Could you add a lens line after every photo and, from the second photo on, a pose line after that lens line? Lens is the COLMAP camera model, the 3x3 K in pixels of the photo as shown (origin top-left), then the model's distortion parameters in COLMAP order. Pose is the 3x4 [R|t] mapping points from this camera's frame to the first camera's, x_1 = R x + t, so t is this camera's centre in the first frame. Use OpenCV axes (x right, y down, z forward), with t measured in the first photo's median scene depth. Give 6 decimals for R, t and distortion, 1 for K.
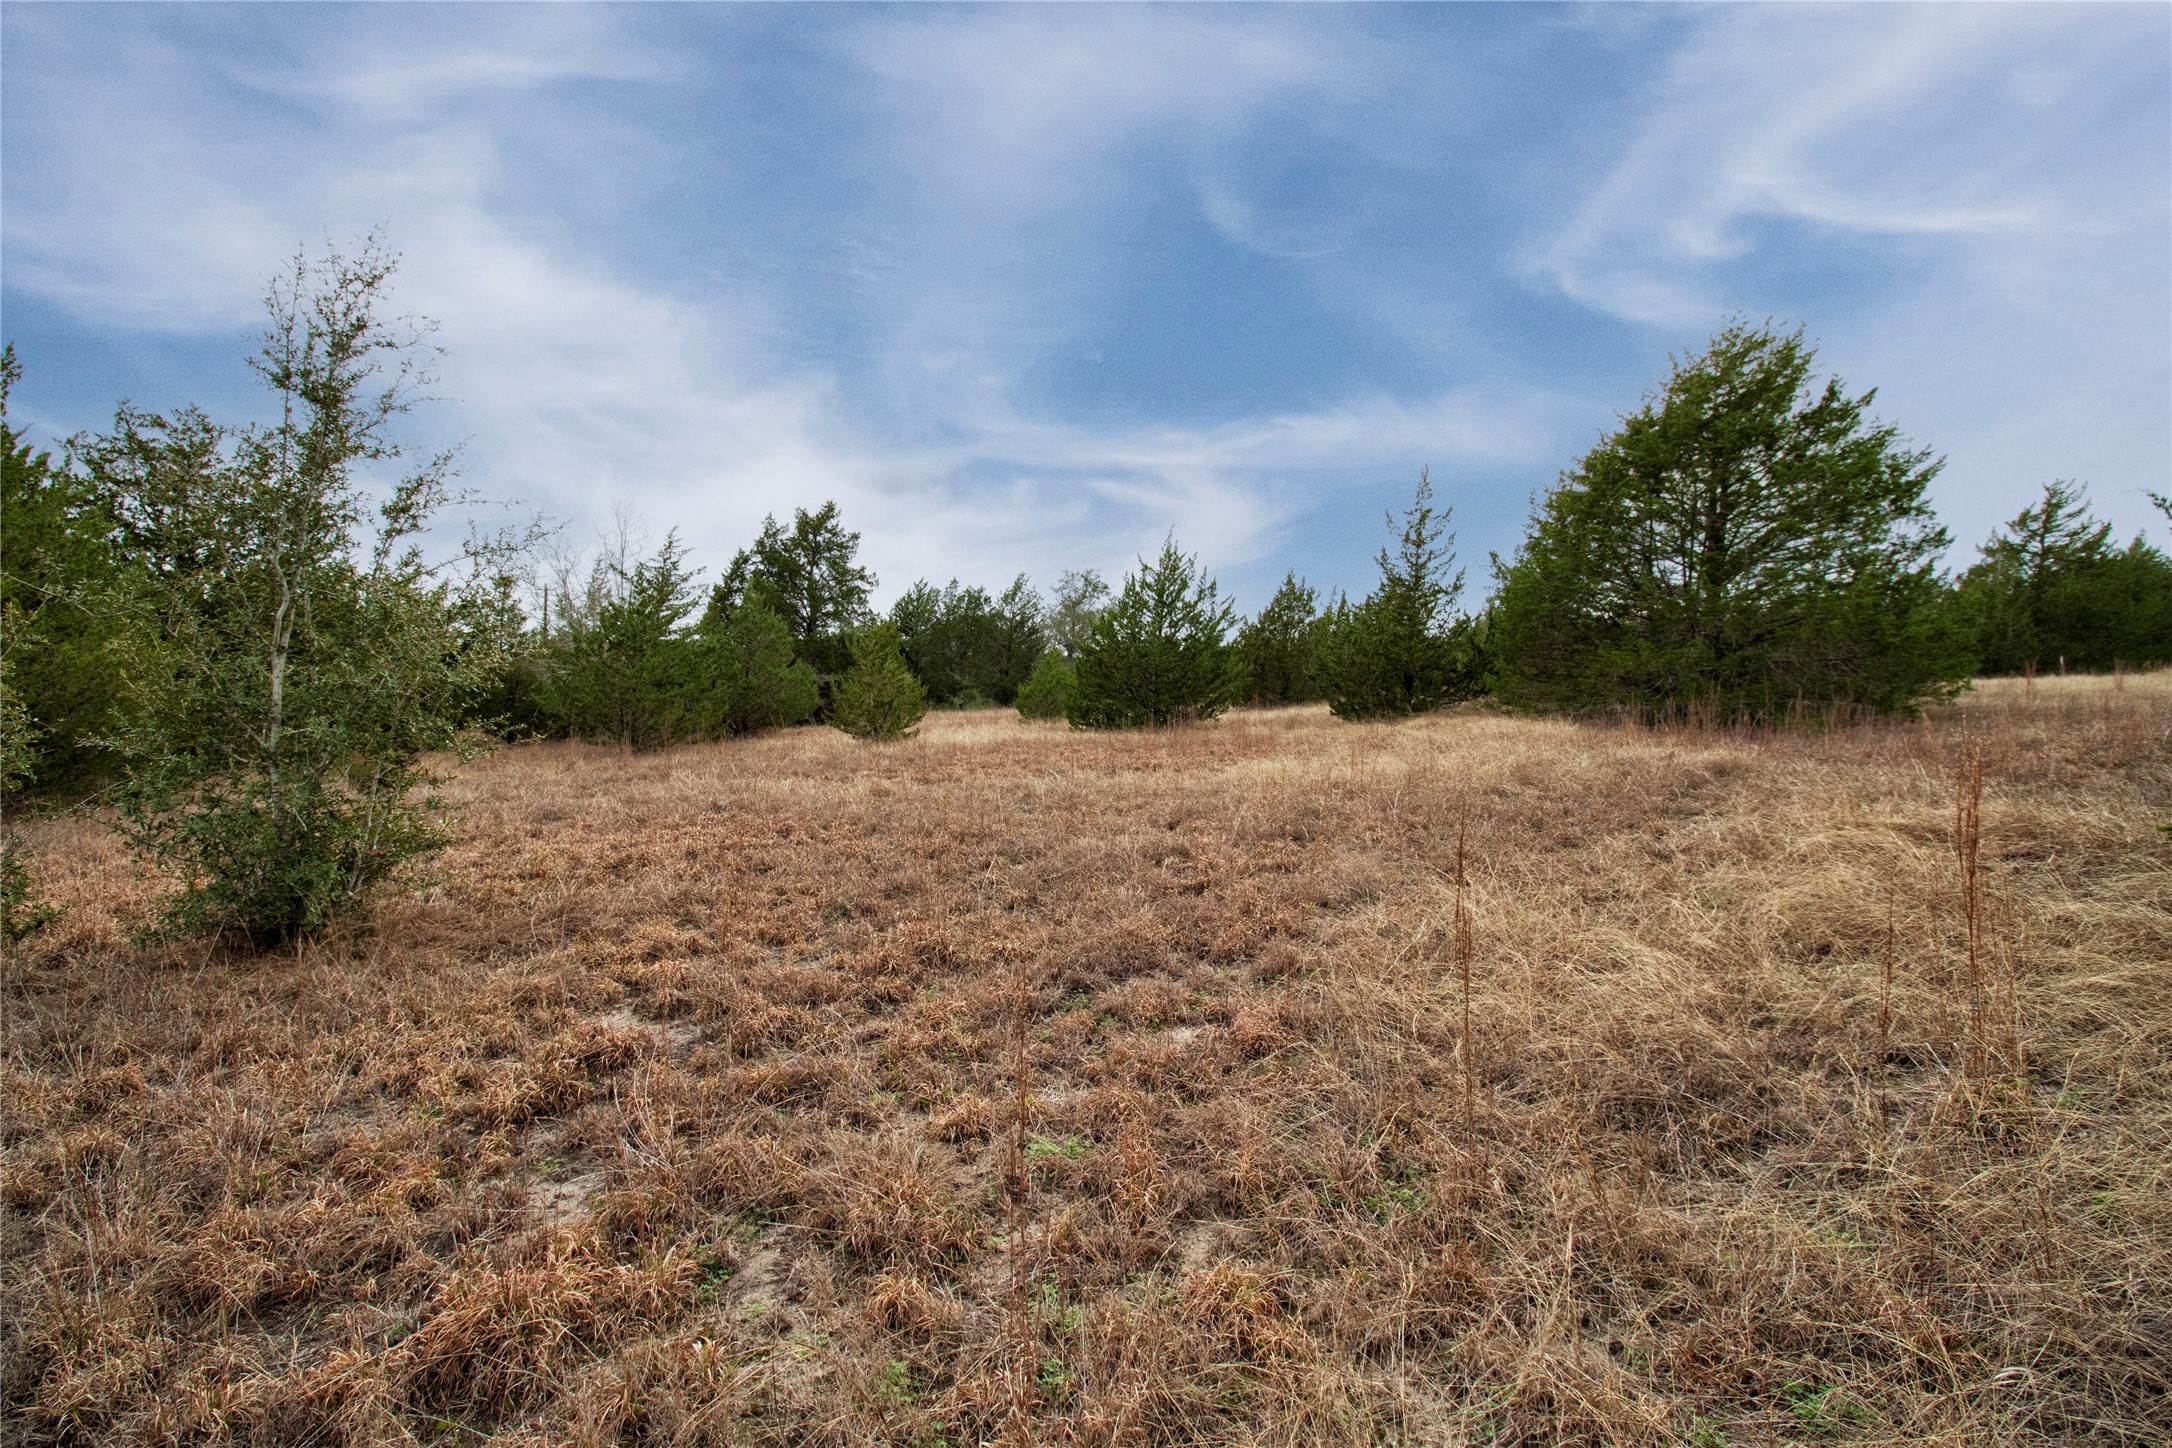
lens RADIAL K [[1010.1, 0, 1086.0], [0, 1010.1, 723.8], [0, 0, 1]] dist [-0.004073, -0.000577]
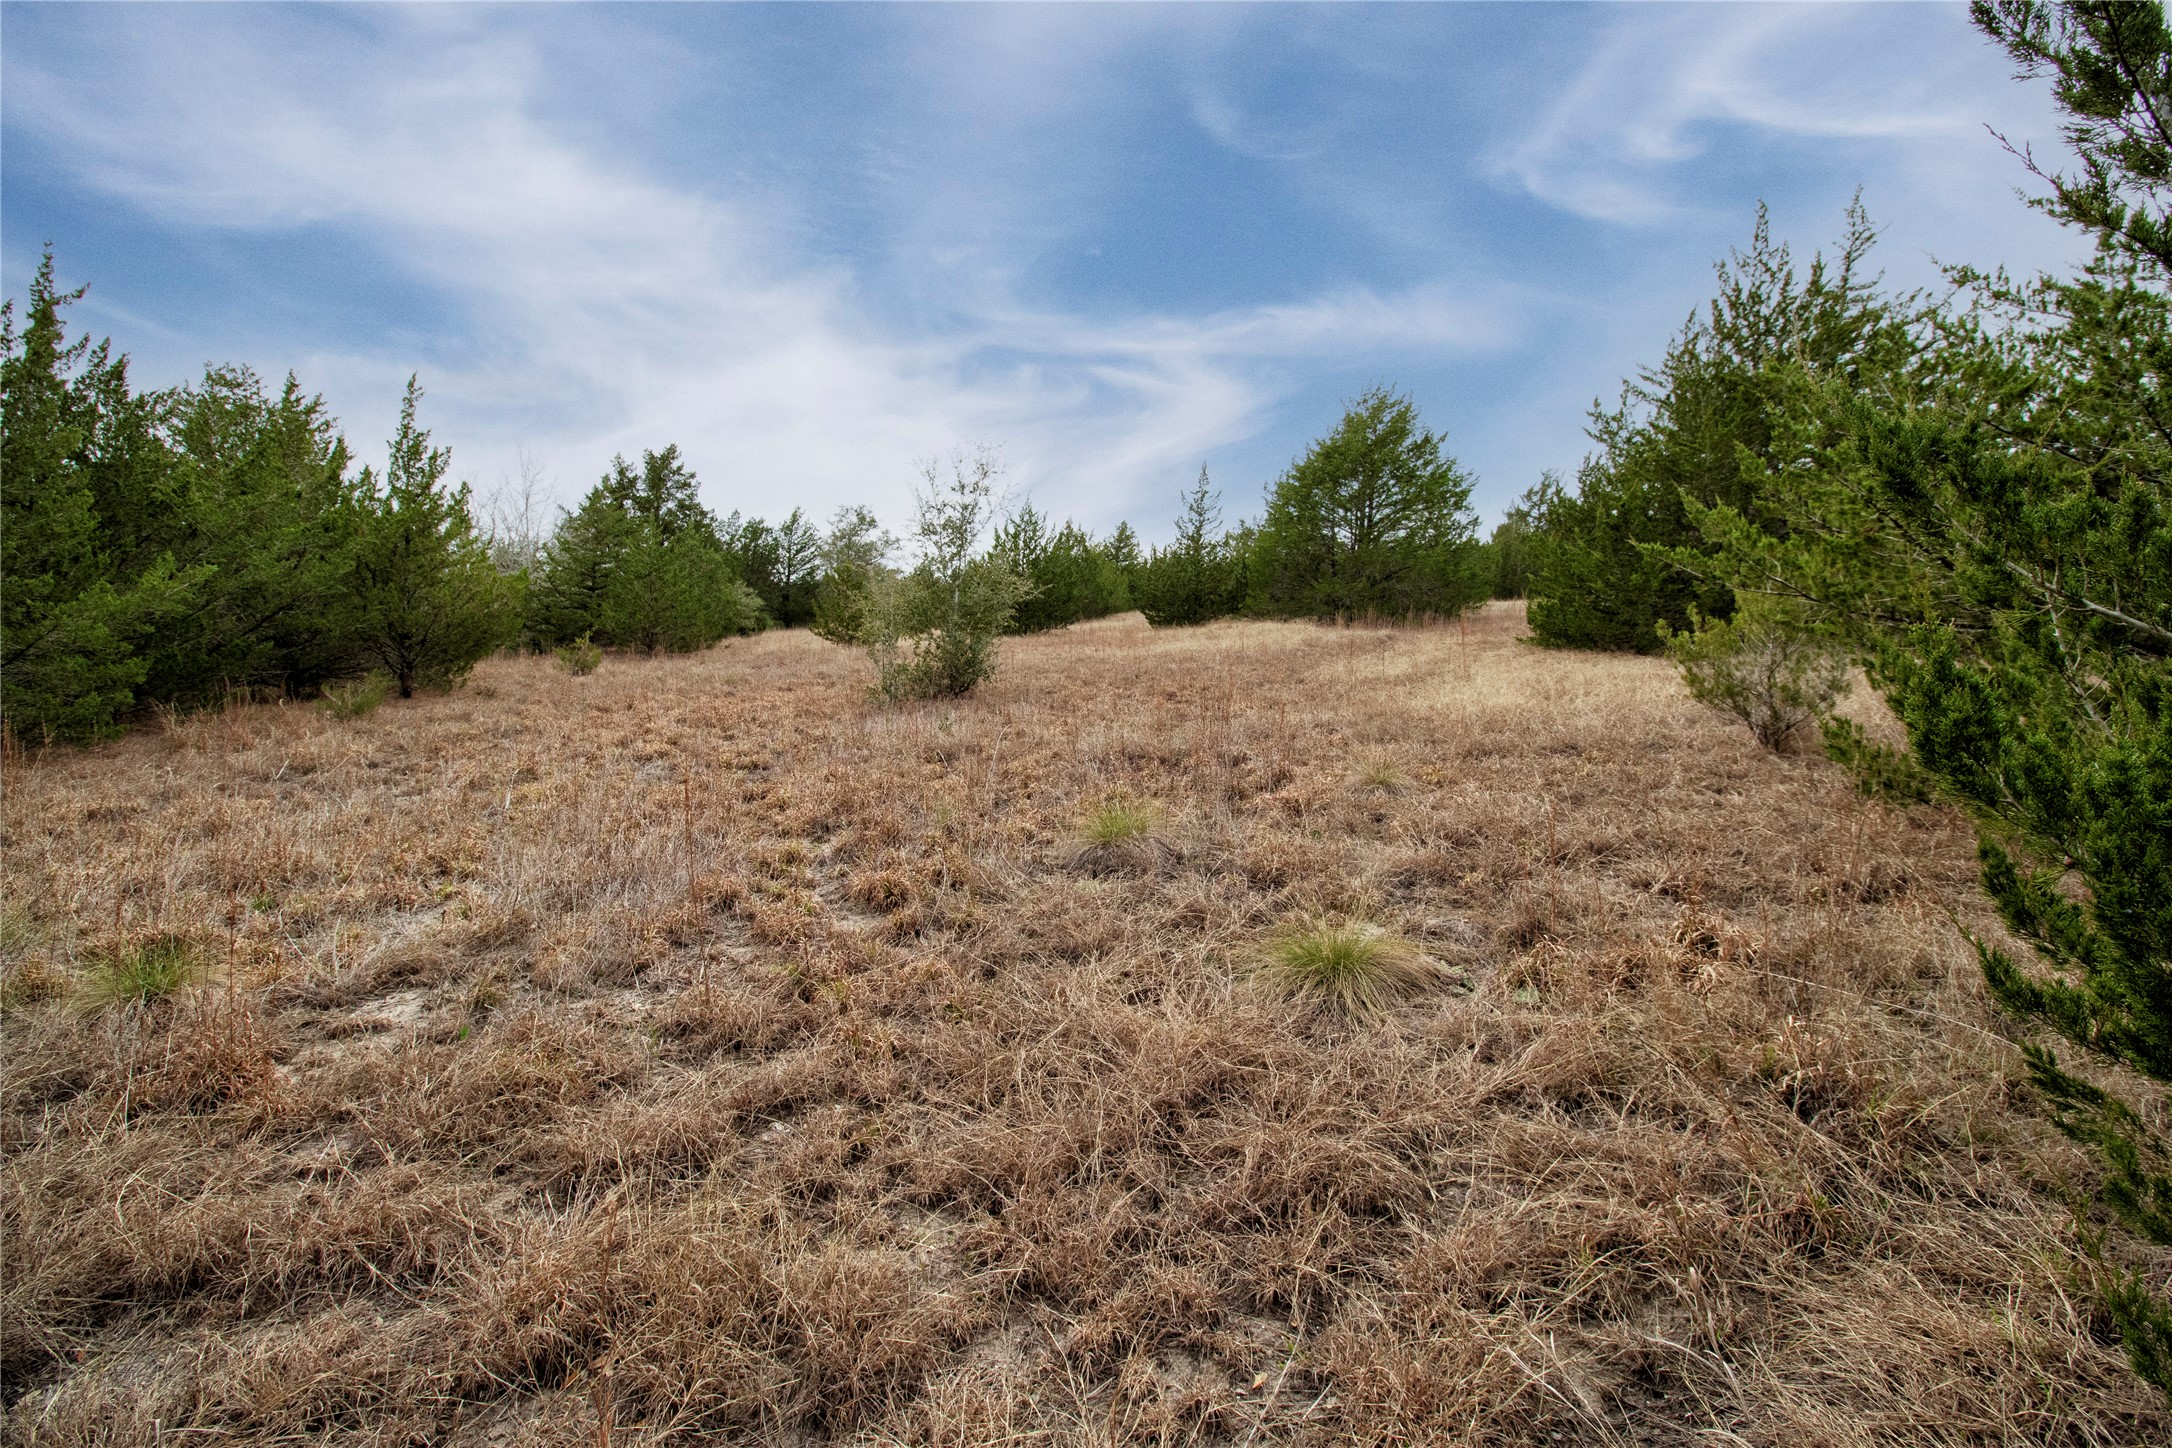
lens RADIAL K [[1010.1, 0, 1086.3], [0, 1010.1, 722.2], [0, 0, 1]] dist [-0.004073, -0.000577]
pose [[0.947072, -0.037024, 0.318878, -0.203958], [0.014400, 0.997227, 0.073017, 0.016058], [-0.320697, -0.064560, 0.944979, -0.257802]]
